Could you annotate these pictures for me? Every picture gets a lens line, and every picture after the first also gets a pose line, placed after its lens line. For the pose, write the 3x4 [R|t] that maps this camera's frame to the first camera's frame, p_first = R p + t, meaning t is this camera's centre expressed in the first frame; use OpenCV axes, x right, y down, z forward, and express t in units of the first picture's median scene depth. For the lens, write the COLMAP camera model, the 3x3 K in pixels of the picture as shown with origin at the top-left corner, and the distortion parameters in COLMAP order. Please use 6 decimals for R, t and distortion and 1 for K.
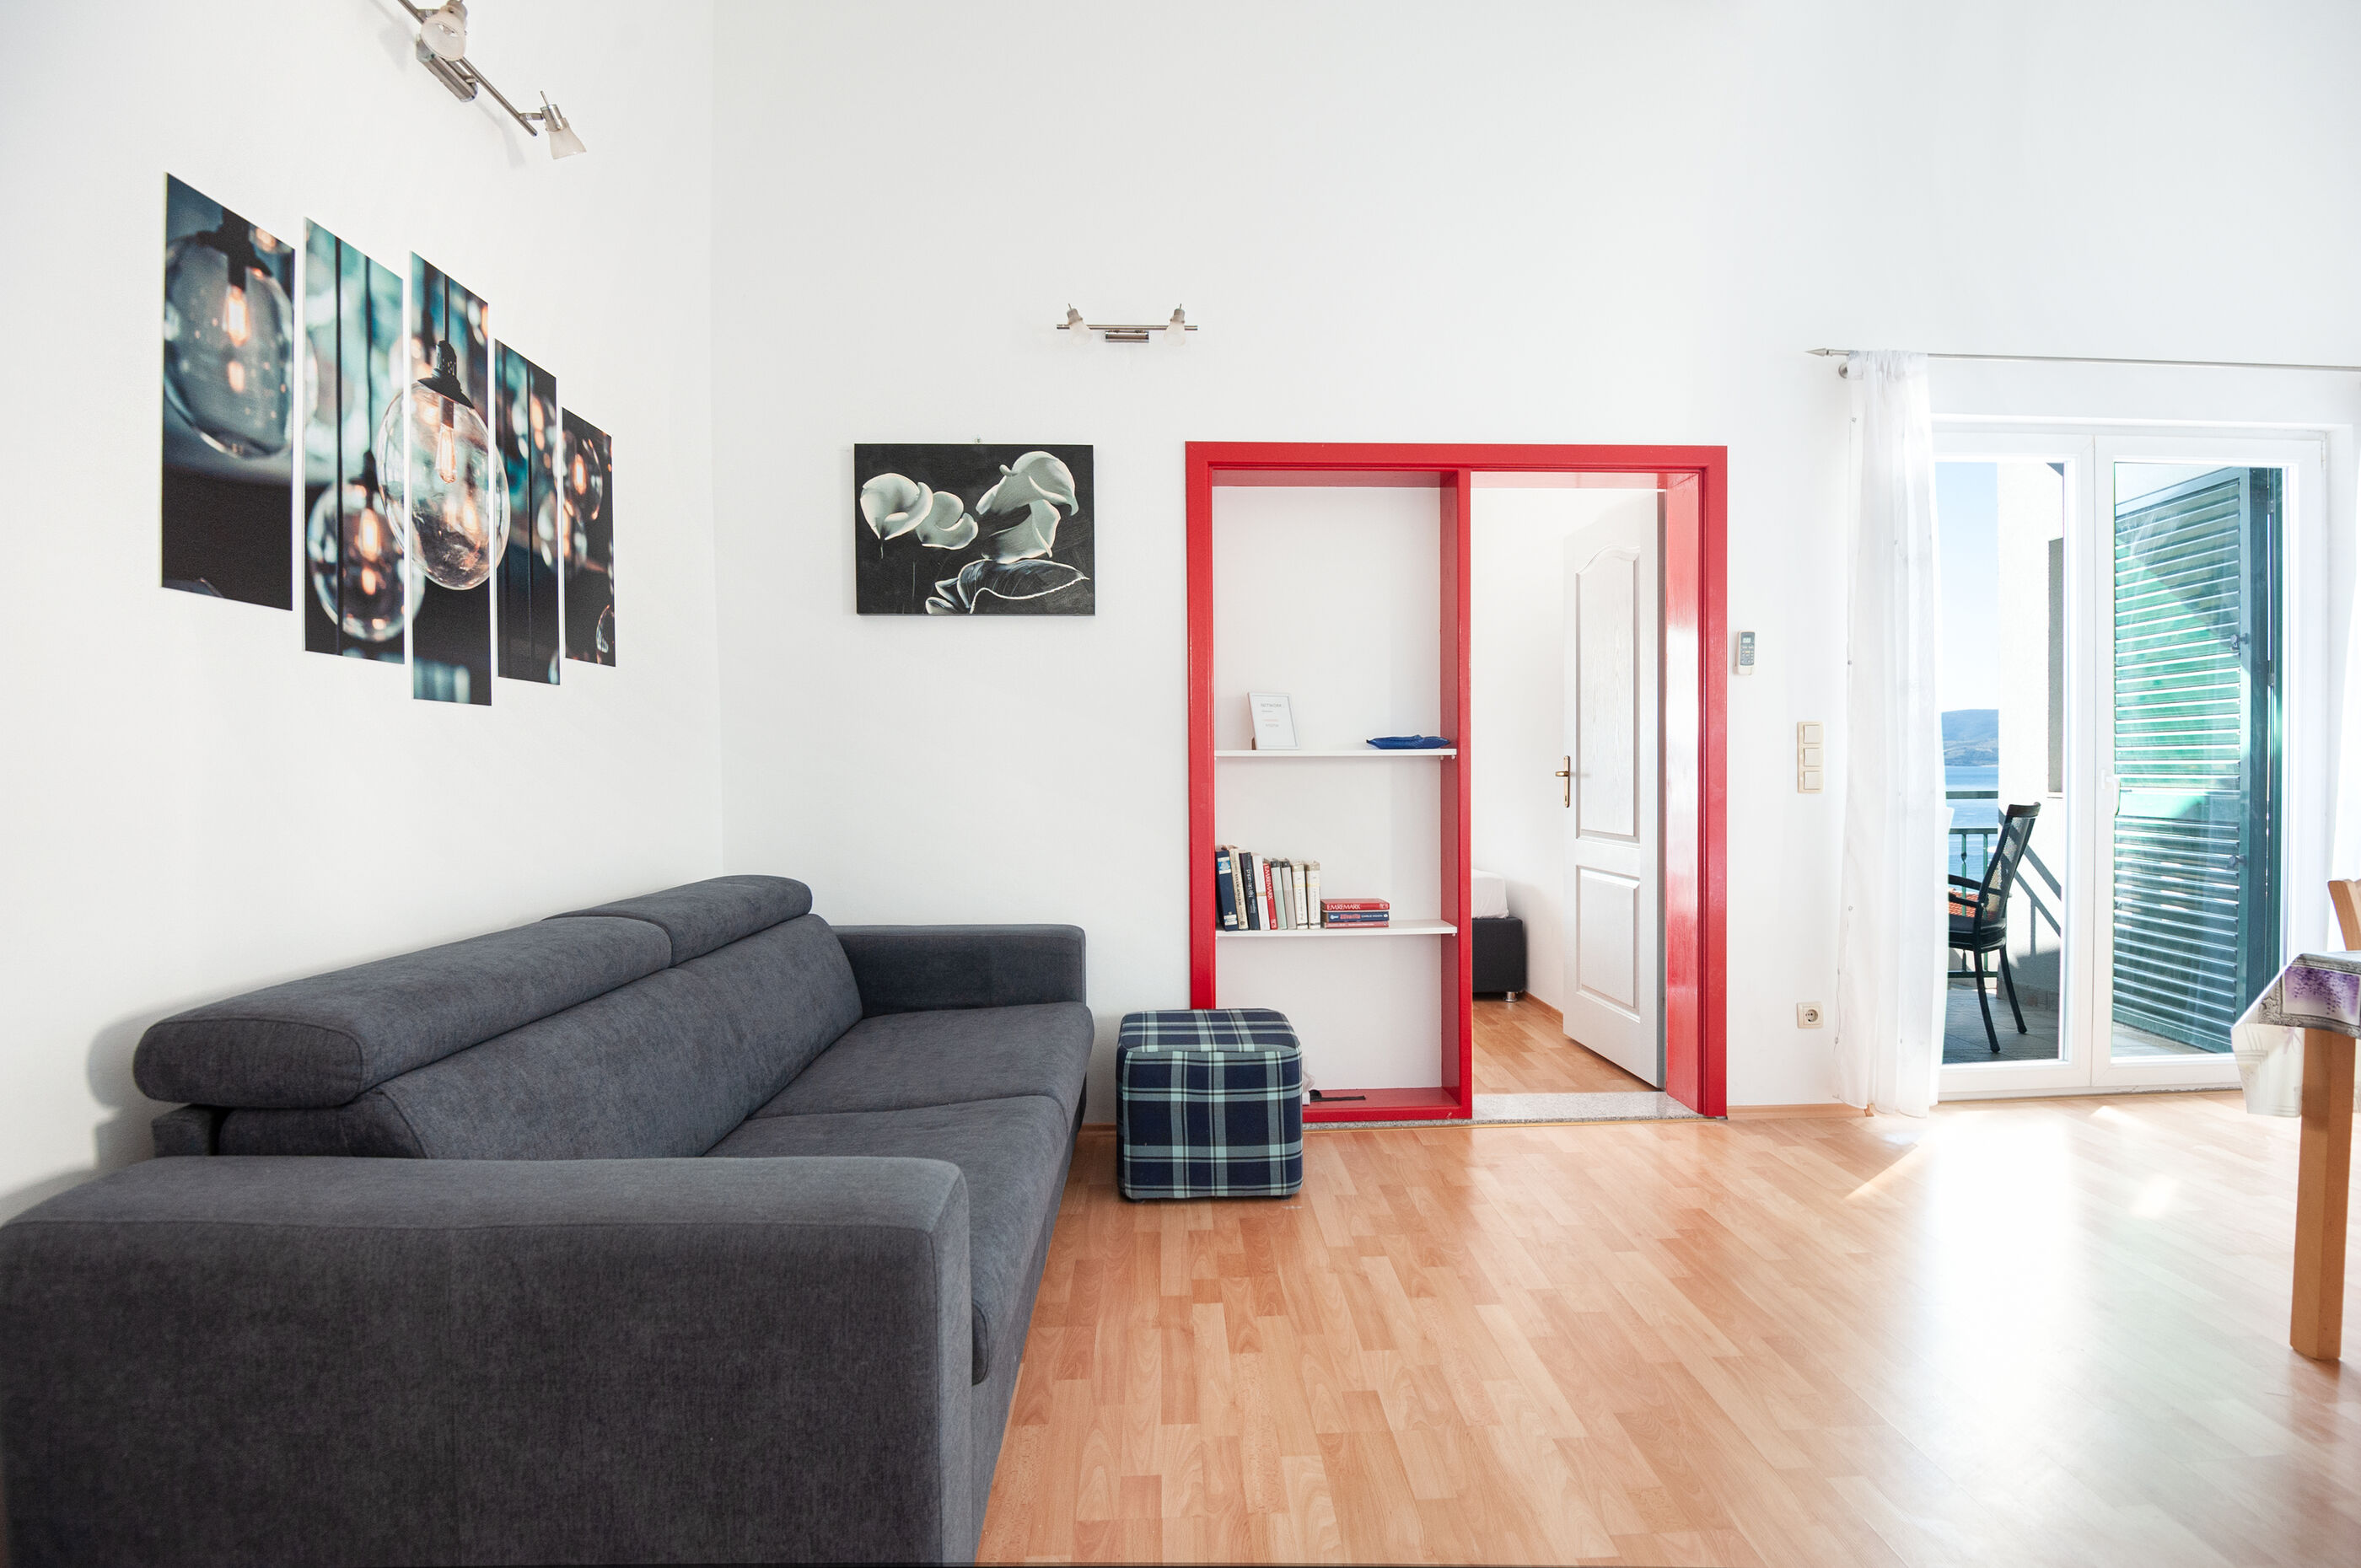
lens RADIAL K [[1101.3, 0, 1180.5], [0, 1101.3, 784.0], [0, 0, 1]] dist [-0.003735, -0.012766]
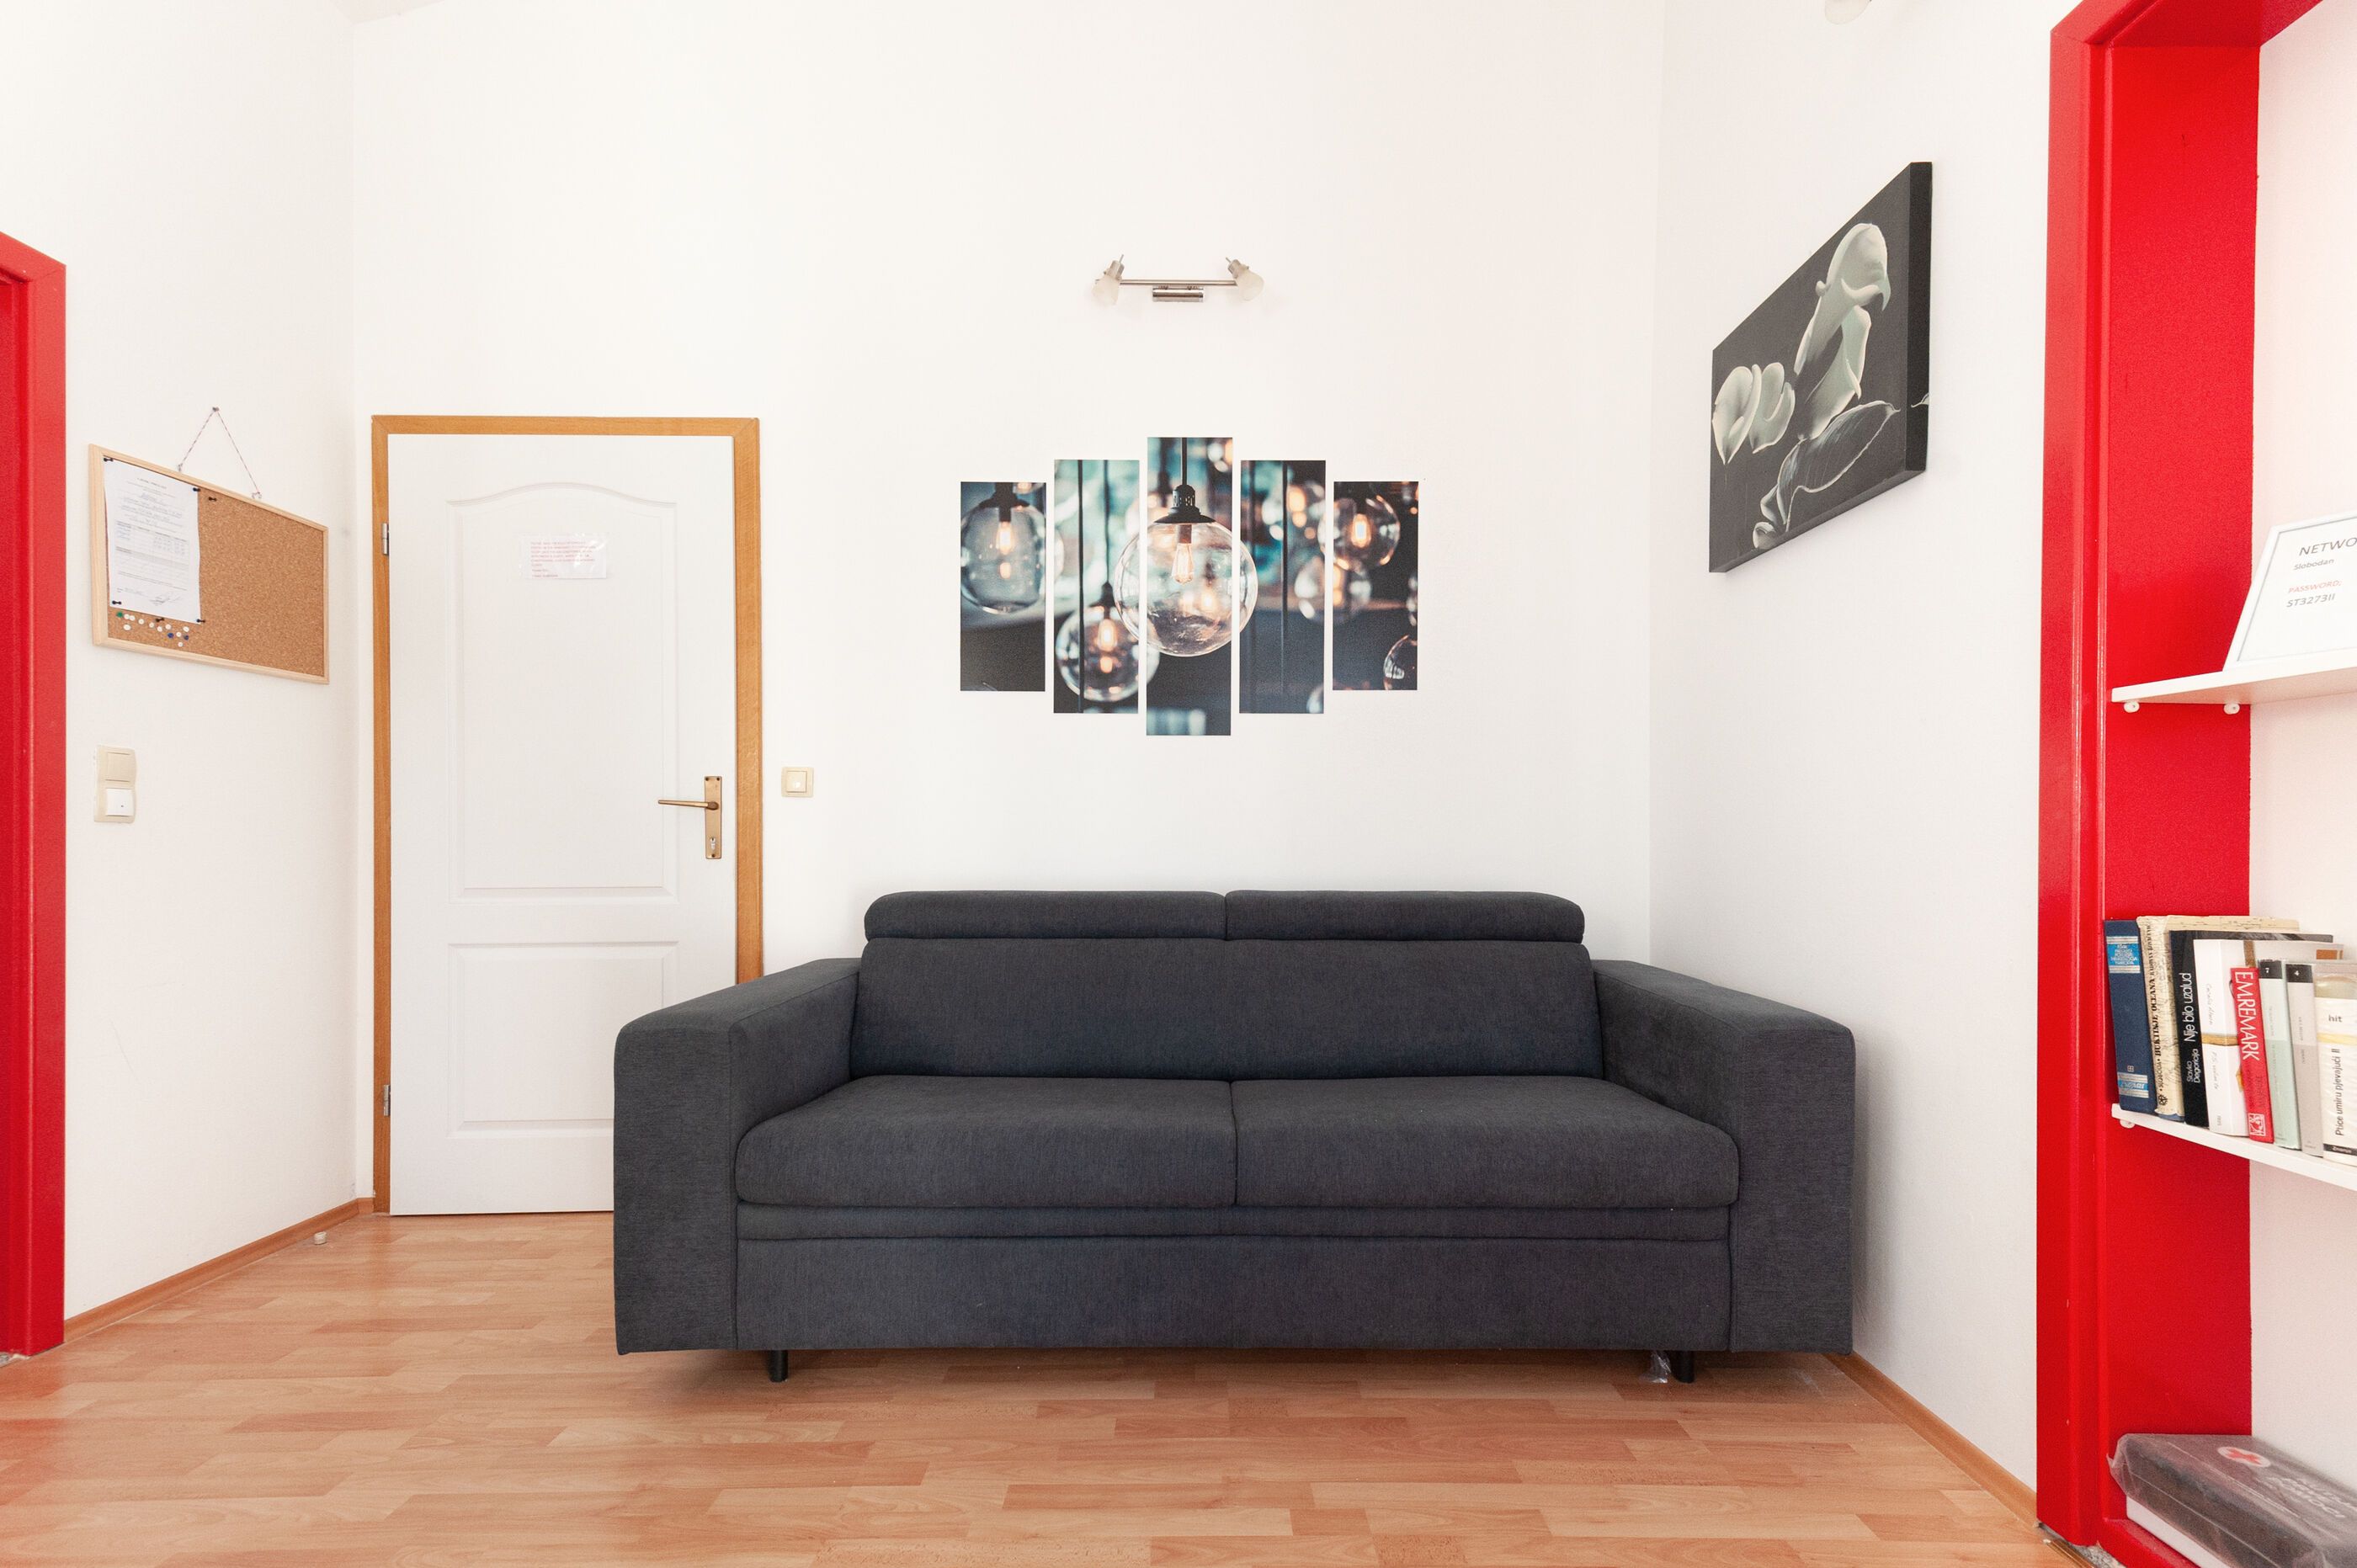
lens RADIAL K [[1114.4, 0, 1221.2], [0, 1114.4, 844.3], [0, 0, 1]] dist [0.052082, -0.022819]
pose [[-0.014198, 0.010064, -0.999849, 0.770528], [-0.016146, 0.999817, 0.010293, 0.050589], [0.999769, 0.016290, -0.014033, 1.029167]]
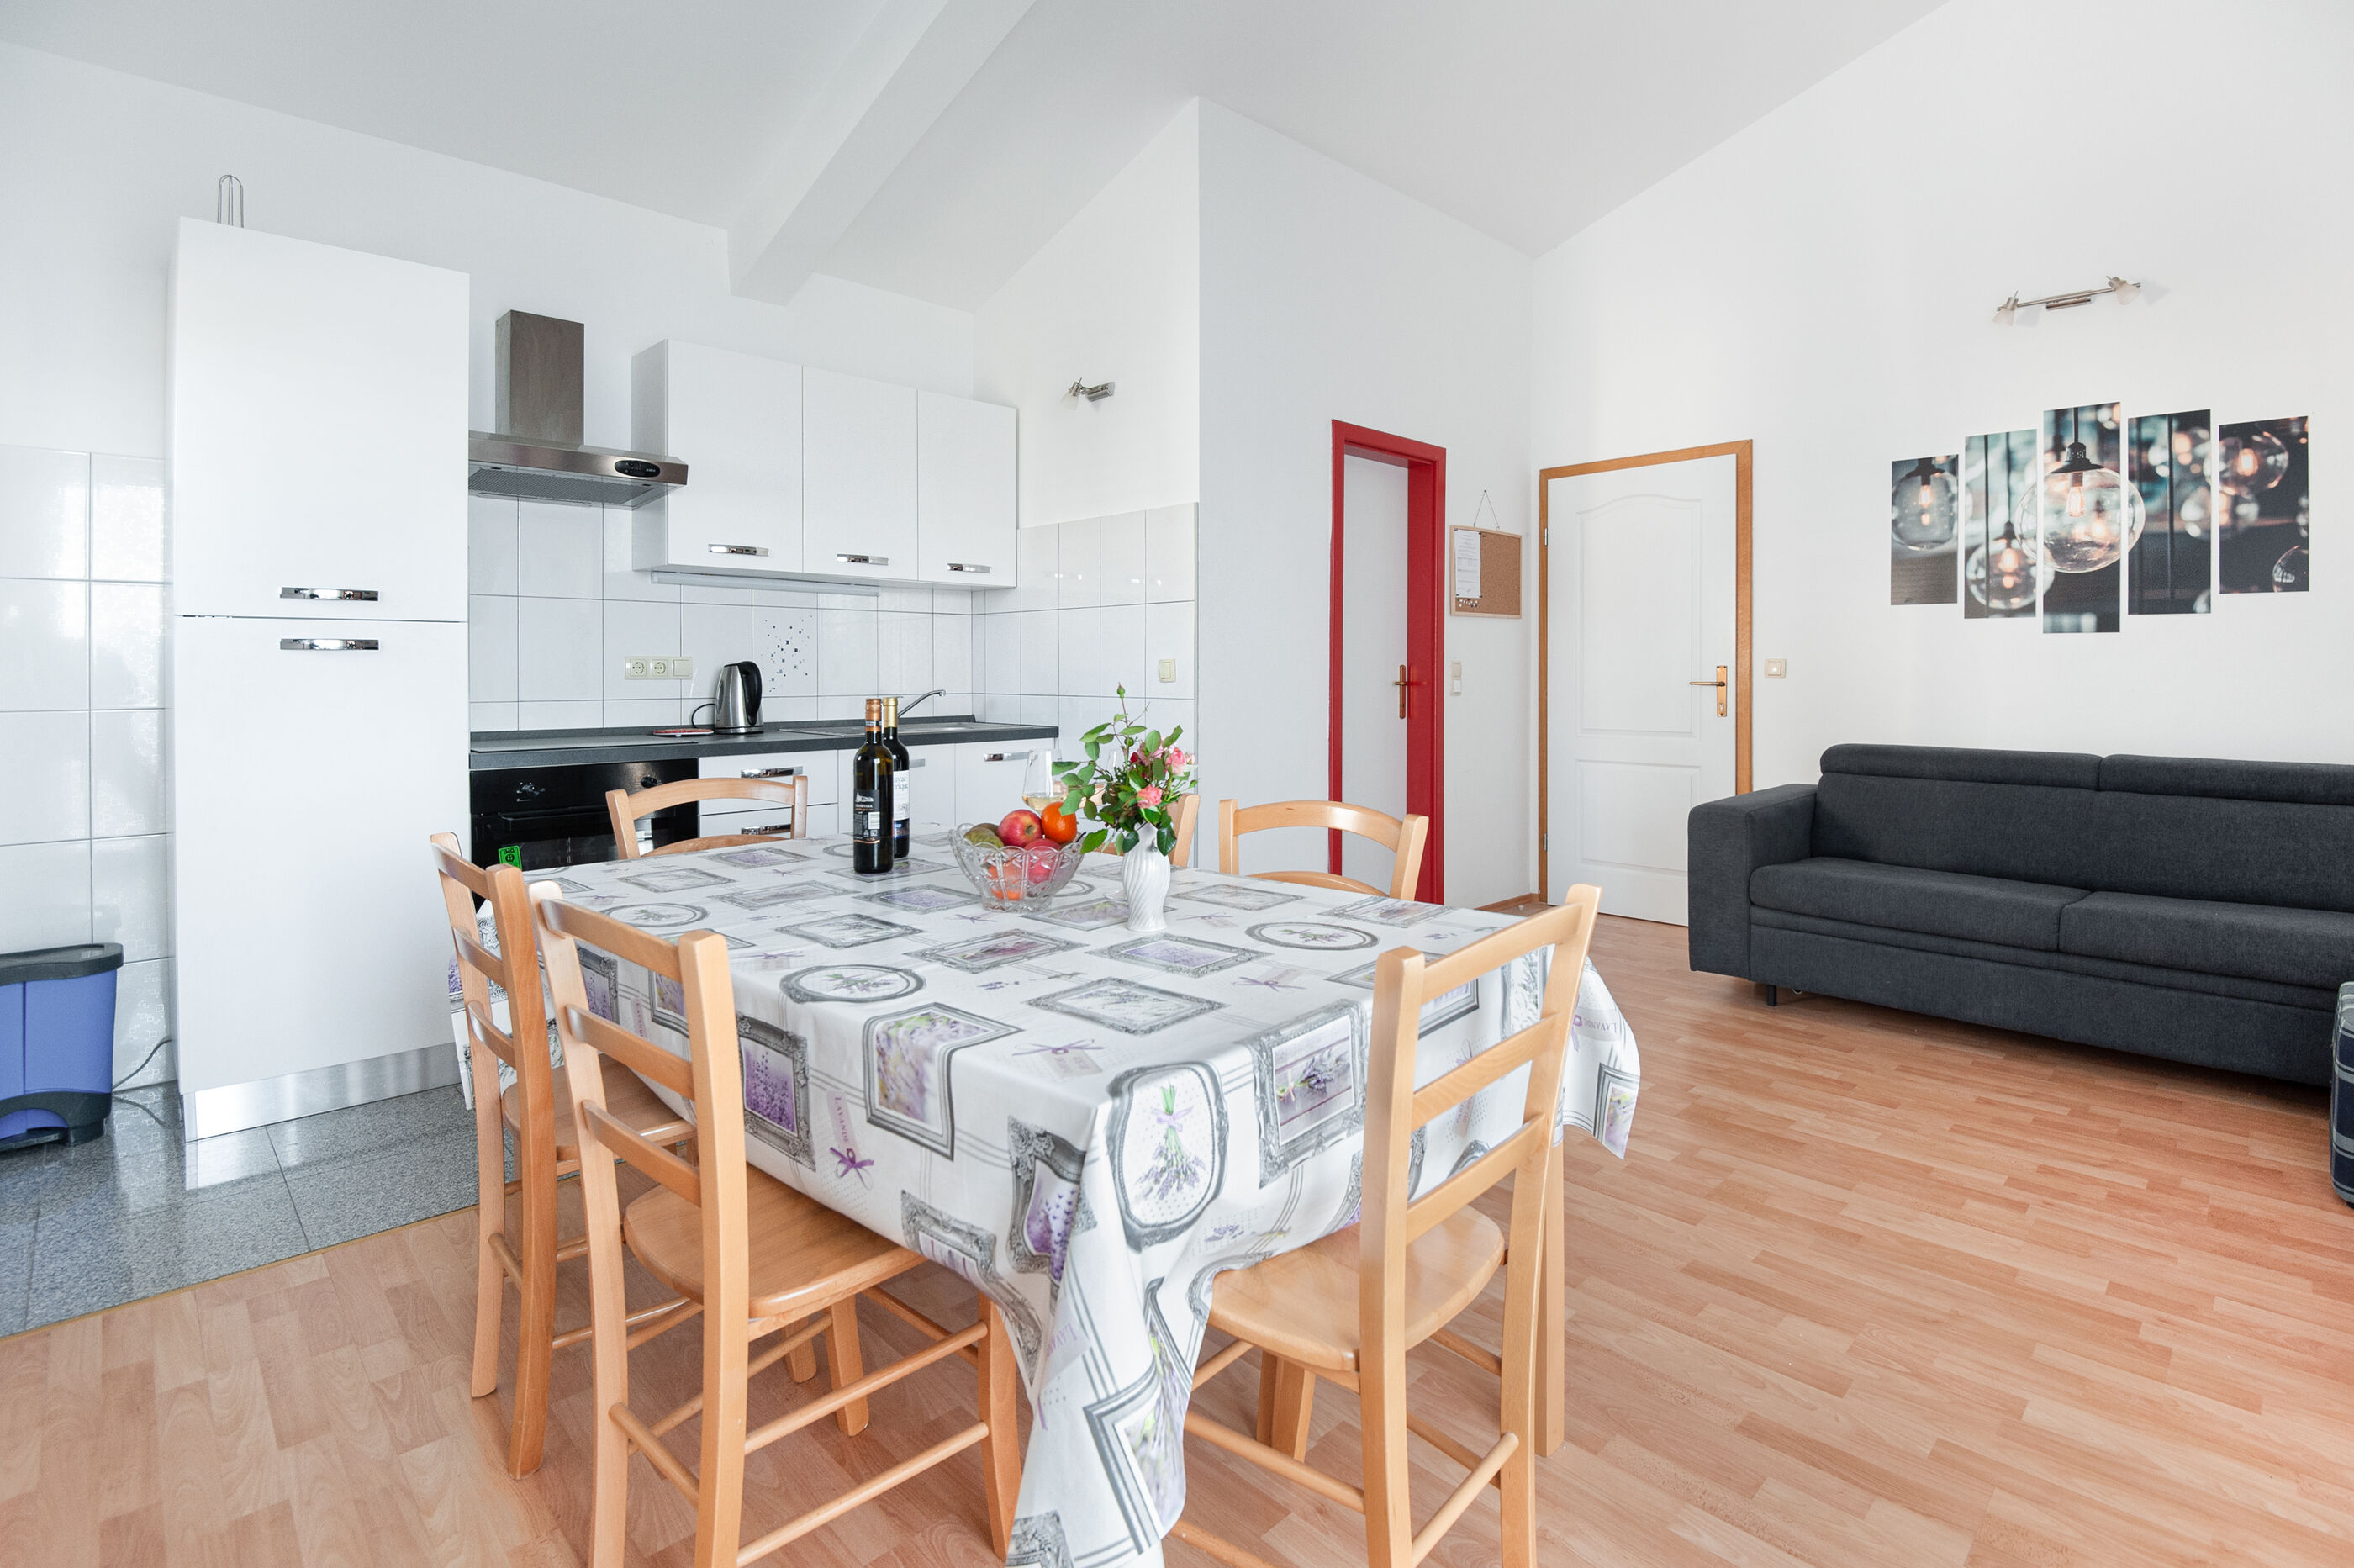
lens RADIAL K [[1140.1, 0, 1196.6], [0, 1140.1, 674.6], [0, 0, 1]] dist [-0.048733, 0.000490]
pose [[-0.738612, 0.011437, -0.674034, 1.663296], [-0.006417, 0.999691, 0.023995, -0.037587], [0.674100, 0.022048, -0.738311, 1.329155]]
